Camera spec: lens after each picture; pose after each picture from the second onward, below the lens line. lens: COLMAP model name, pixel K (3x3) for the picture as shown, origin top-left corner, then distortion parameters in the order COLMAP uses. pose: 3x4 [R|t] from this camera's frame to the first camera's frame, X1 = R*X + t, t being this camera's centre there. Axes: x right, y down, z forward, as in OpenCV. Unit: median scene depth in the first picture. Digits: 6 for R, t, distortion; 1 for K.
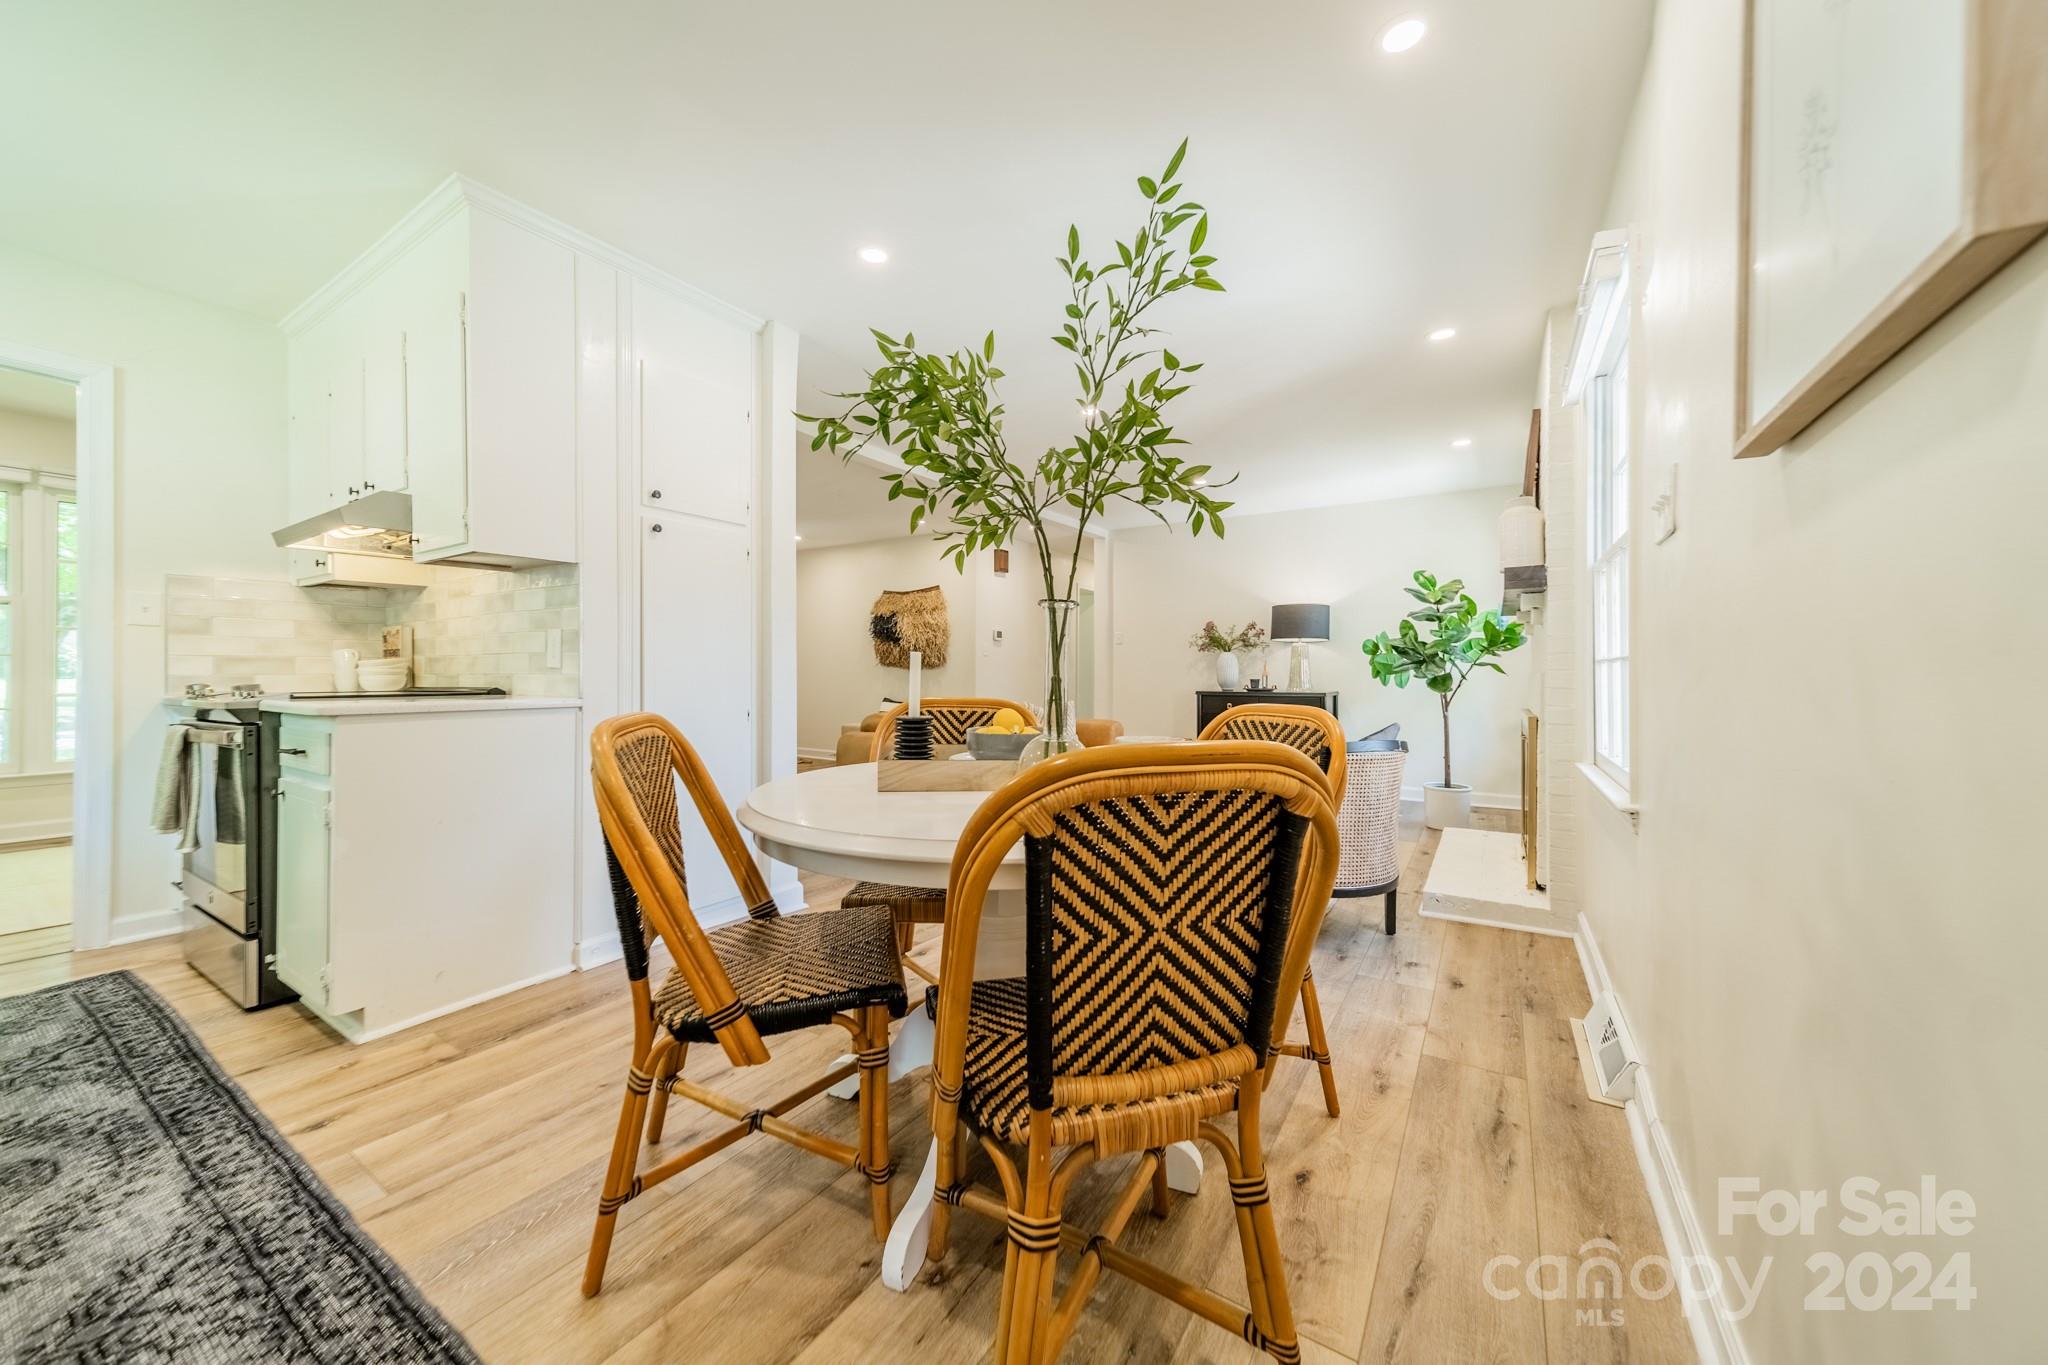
lens RADIAL K [[724.8, 0, 1021.9], [0, 724.8, 671.1], [0, 0, 1]] dist [0.006261, 0.000305]
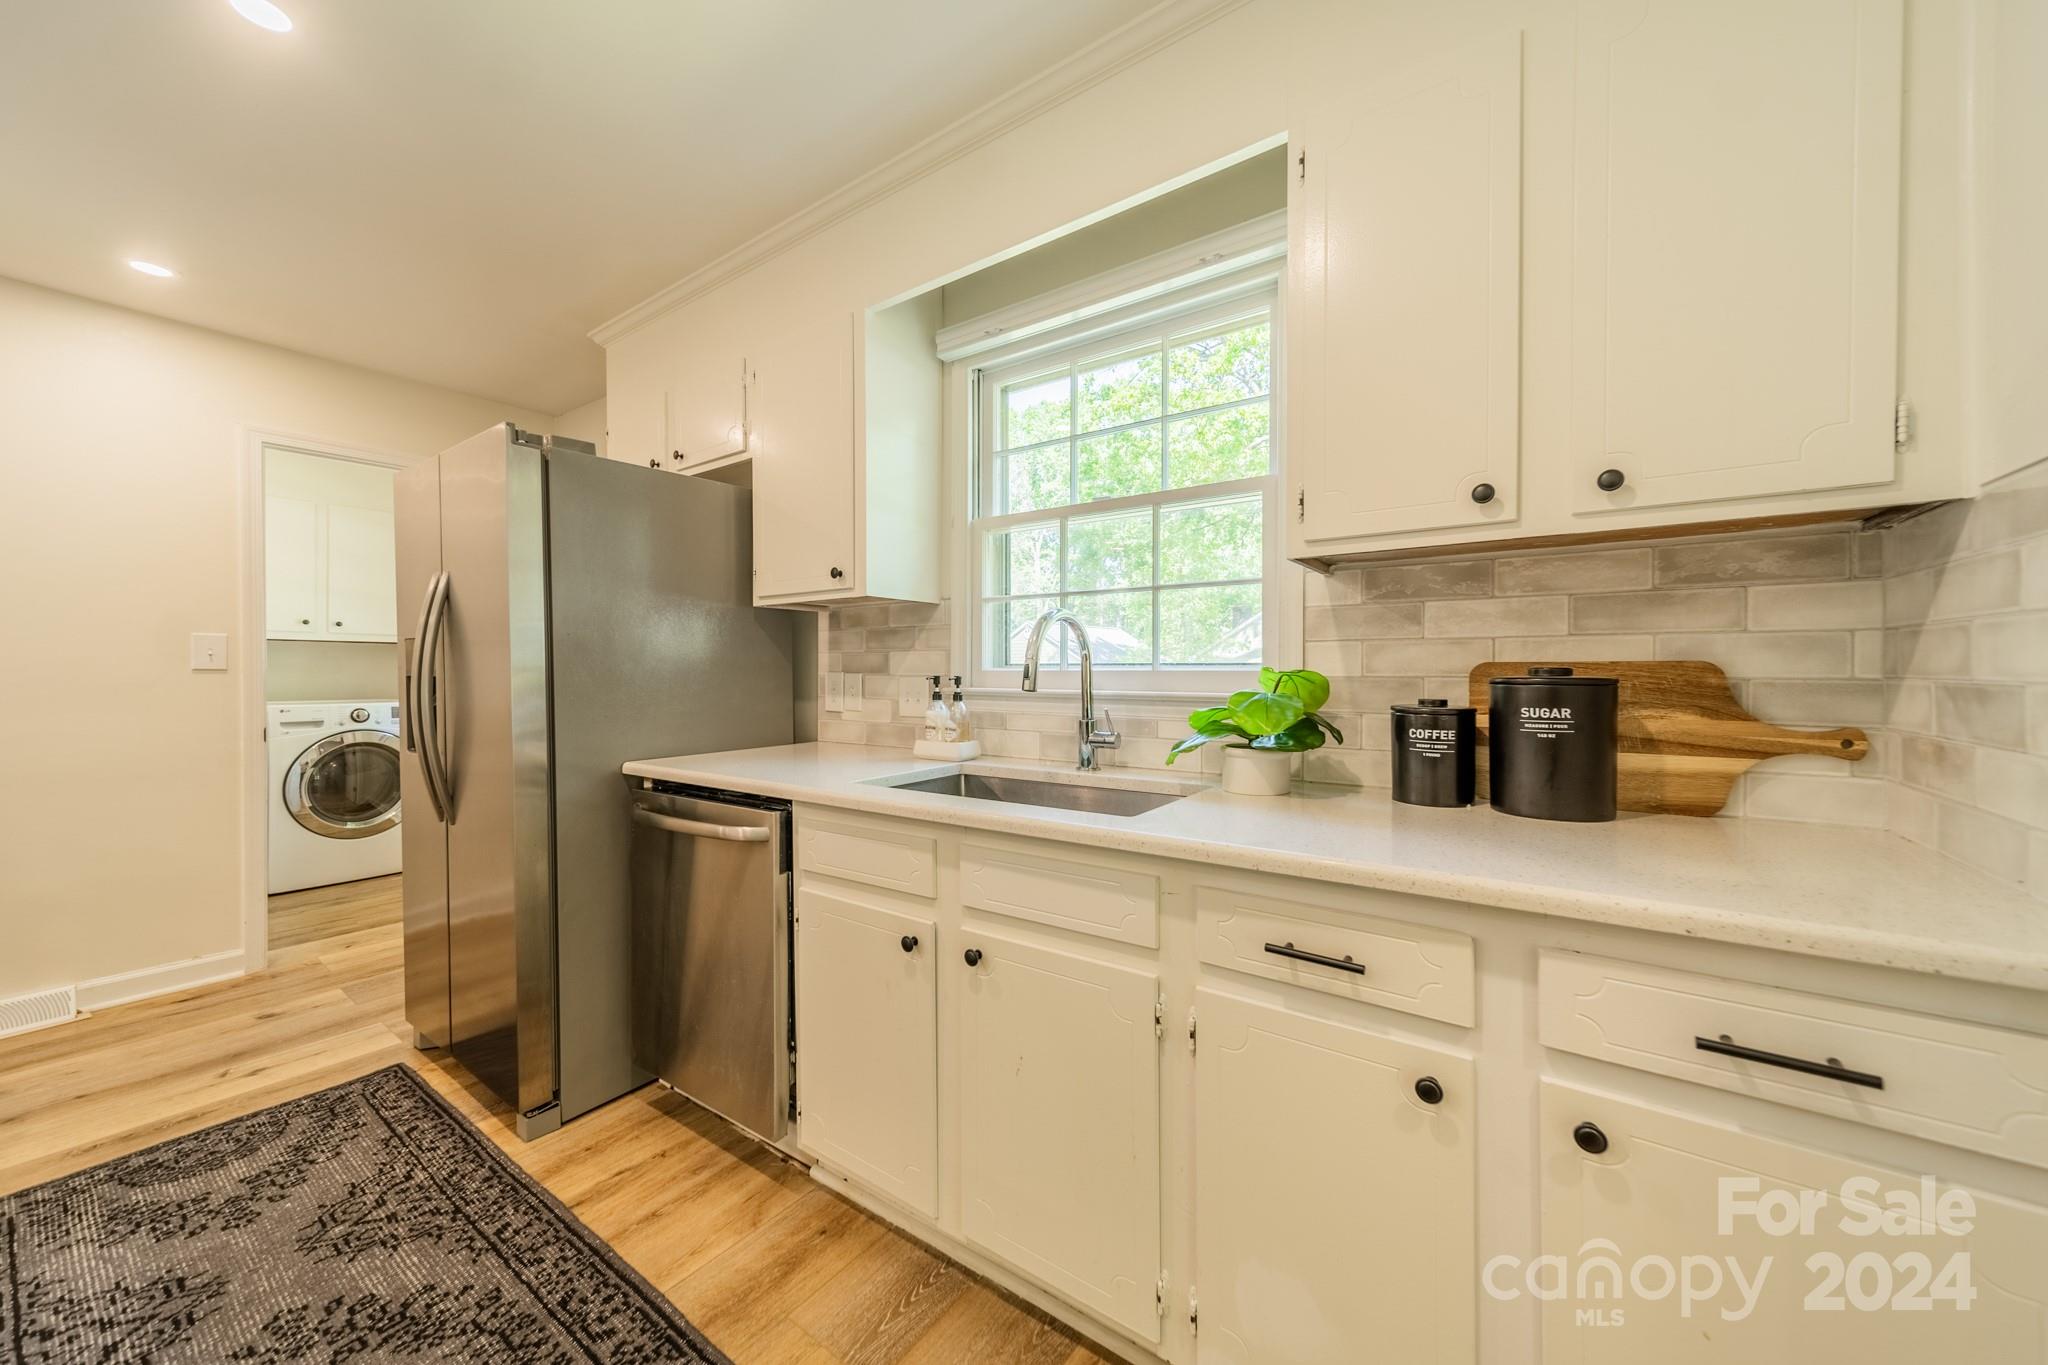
lens RADIAL K [[740.6, 0, 1021.1], [0, 740.6, 676.1], [0, 0, 1]] dist [0.007839, 0.000310]
pose [[-0.998215, -0.005482, 0.059467, -1.156067], [-0.005524, 0.999985, -0.000536, -0.063047], [-0.059463, -0.000864, -0.998230, 0.915520]]
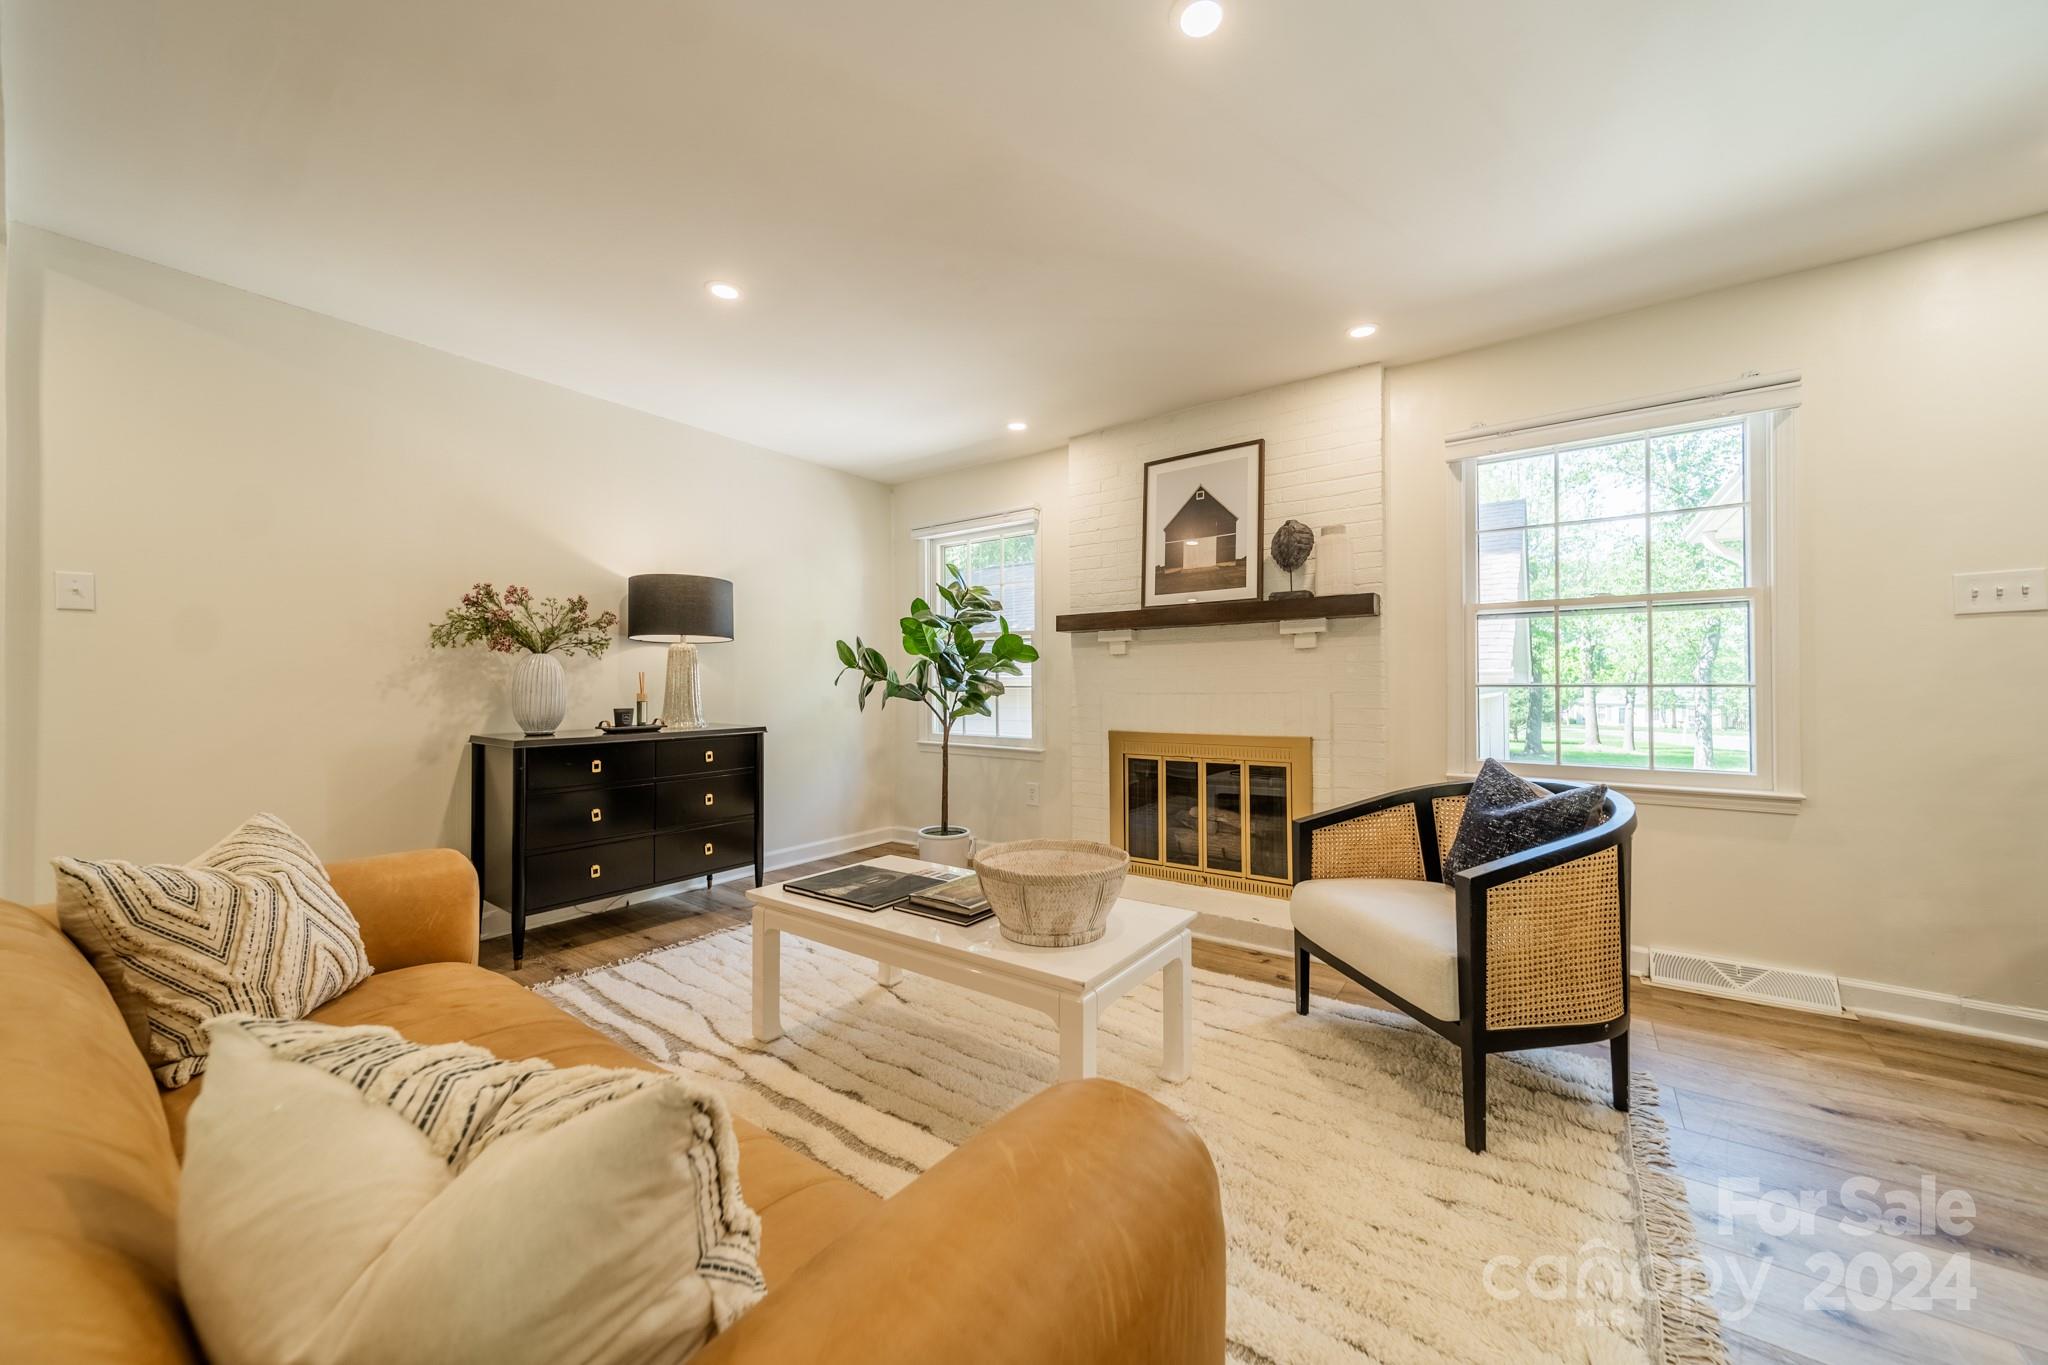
lens RADIAL K [[726.8, 0, 1028.7], [0, 726.8, 675.8], [0, 0, 1]] dist [0.007701, -0.000347]
pose [[0.063787, 0.007471, 0.997936, -0.434987], [-0.000149, 0.999972, -0.007477, -0.021019], [-0.997964, 0.000328, 0.063786, 1.613773]]
